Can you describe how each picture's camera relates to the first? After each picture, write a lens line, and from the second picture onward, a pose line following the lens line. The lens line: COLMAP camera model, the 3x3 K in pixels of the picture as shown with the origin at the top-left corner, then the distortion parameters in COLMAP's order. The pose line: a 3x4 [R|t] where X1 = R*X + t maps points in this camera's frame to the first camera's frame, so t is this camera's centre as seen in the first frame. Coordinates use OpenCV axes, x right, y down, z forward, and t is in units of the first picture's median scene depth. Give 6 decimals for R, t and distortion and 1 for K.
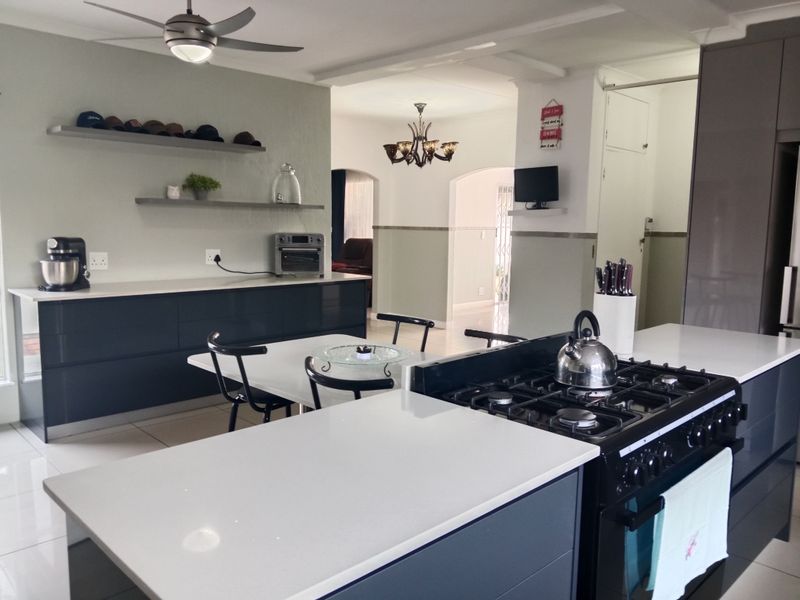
lens RADIAL K [[610.3, 0, 400.0], [0, 610.3, 300.0], [0, 0, 1]] dist [0.032504, -0.068841]
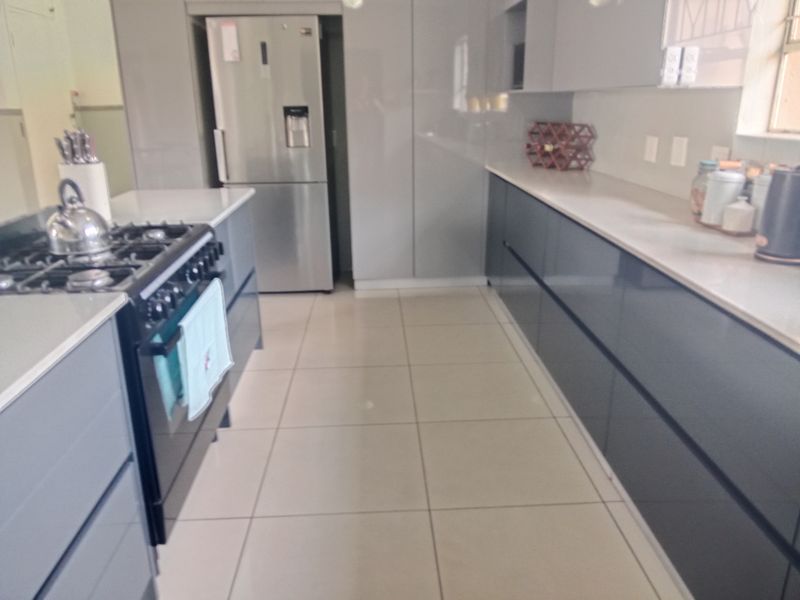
lens RADIAL K [[610.3, 0, 400.0], [0, 610.3, 300.0], [0, 0, 1]] dist [0.032504, -0.068841]
pose [[0.645580, -0.253109, 0.720529, -0.111915], [0.111990, 0.964657, 0.238525, 0.031704], [-0.755437, -0.073295, 0.651109, -0.069440]]
